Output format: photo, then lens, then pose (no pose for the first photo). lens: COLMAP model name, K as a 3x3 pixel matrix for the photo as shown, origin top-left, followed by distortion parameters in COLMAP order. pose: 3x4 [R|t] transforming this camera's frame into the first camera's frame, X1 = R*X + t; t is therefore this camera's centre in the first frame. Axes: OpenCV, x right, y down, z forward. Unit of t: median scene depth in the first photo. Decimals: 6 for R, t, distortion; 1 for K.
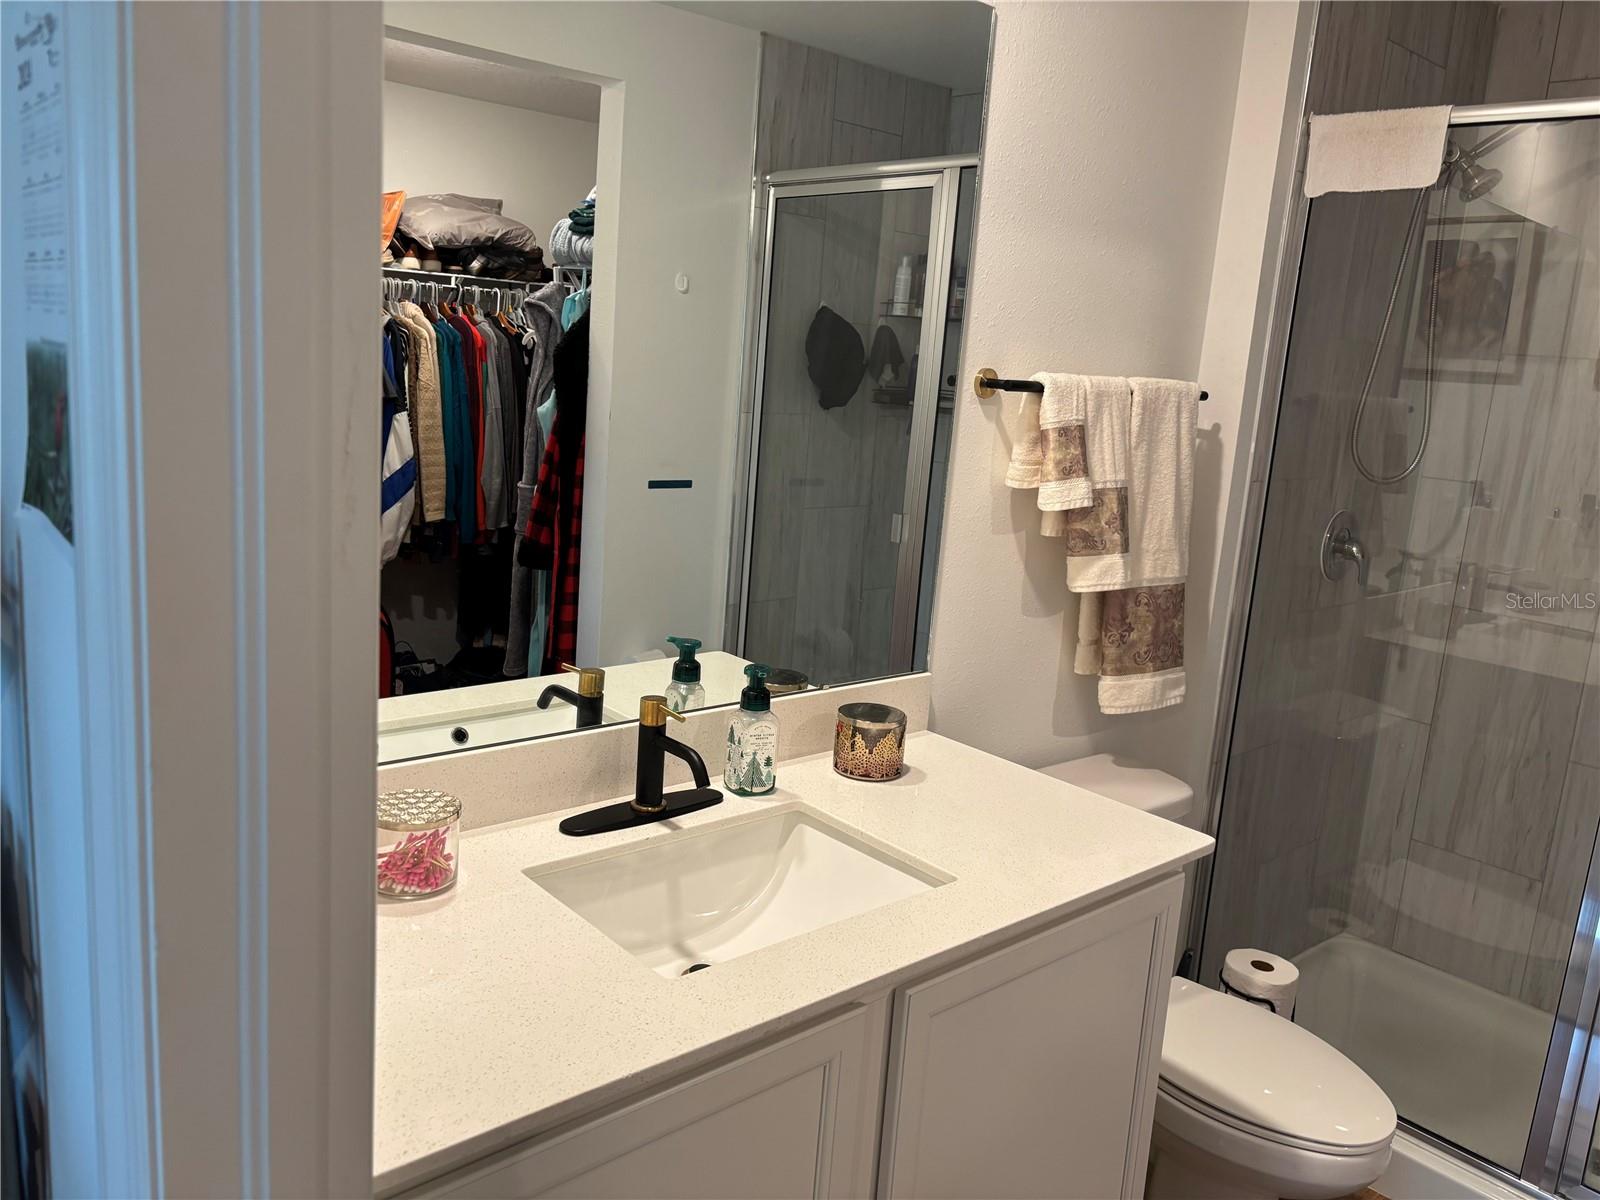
lens RADIAL K [[1220.4, 0, 794.3], [0, 1220.4, 577.6], [0, 0, 1]] dist [0.039078, -0.049501]
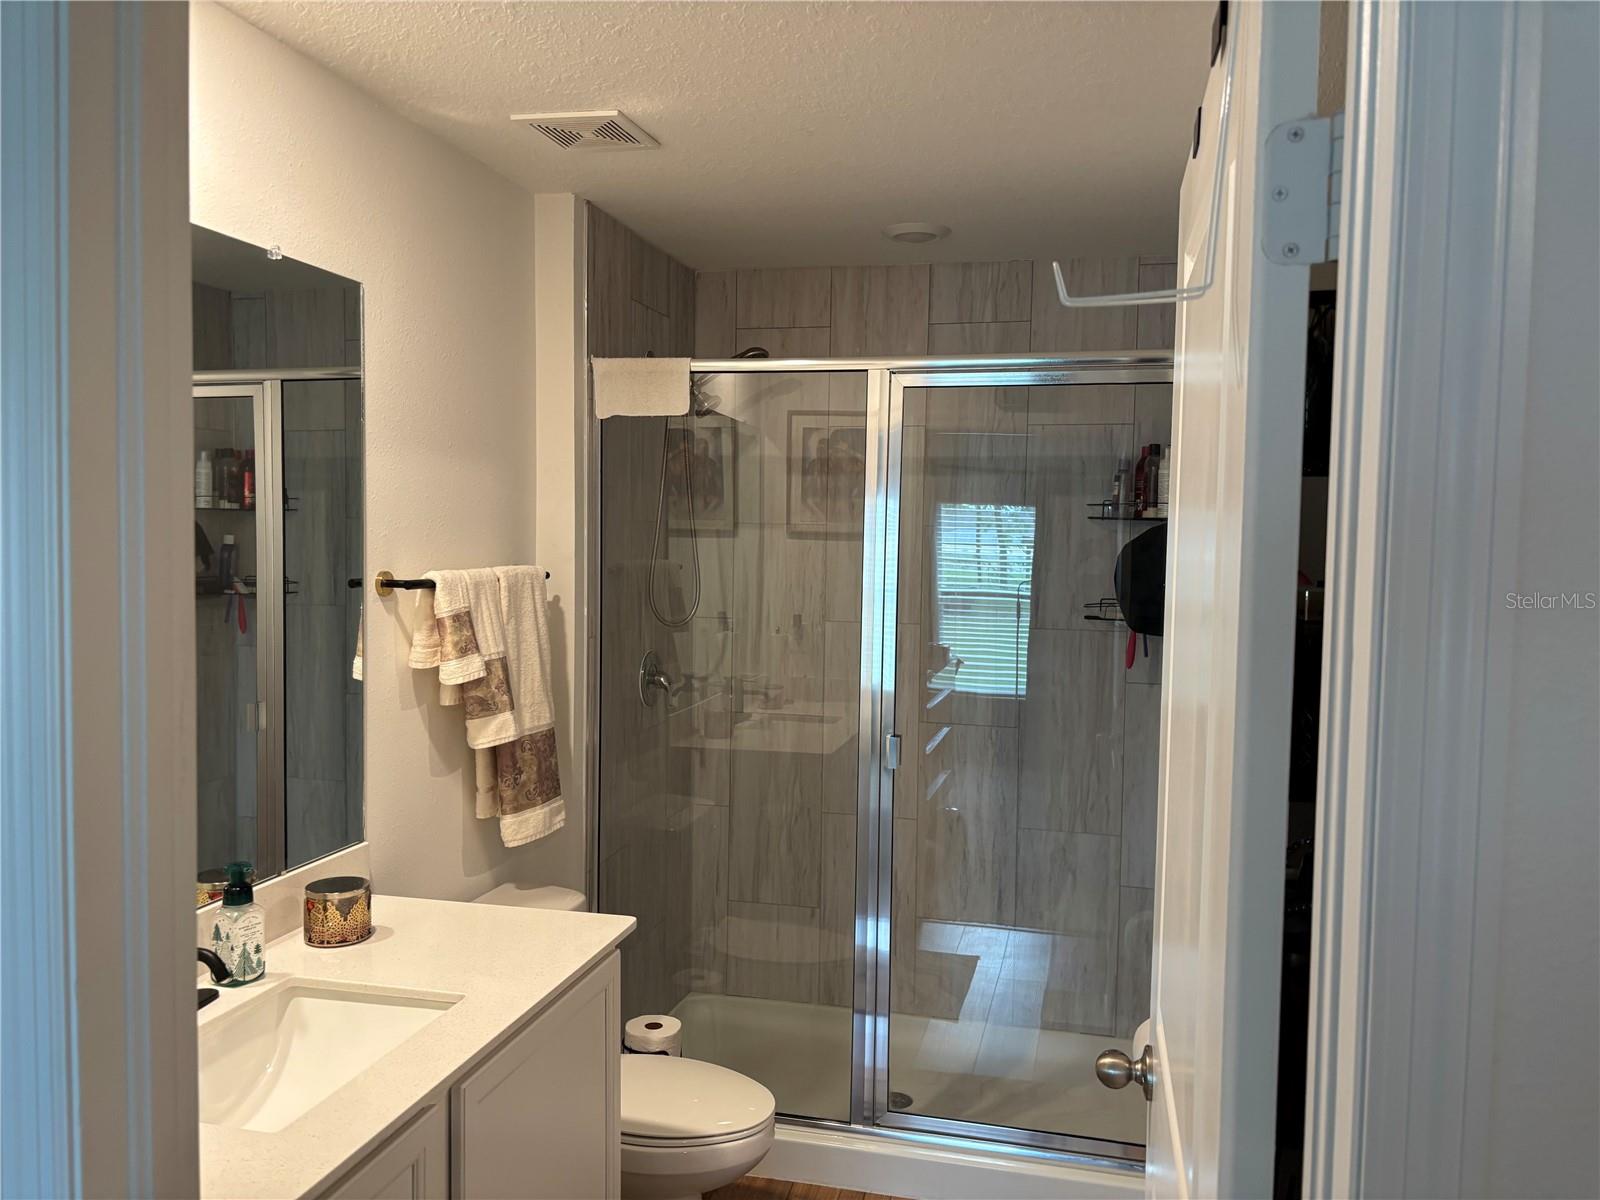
lens RADIAL K [[1220.4, 0, 794.3], [0, 1220.4, 577.6], [0, 0, 1]] dist [0.039078, -0.049501]
pose [[0.822736, -0.088262, 0.561529, -0.168353], [0.155093, 0.985245, -0.072376, -0.018080], [-0.546856, 0.146636, 0.824286, -0.173230]]
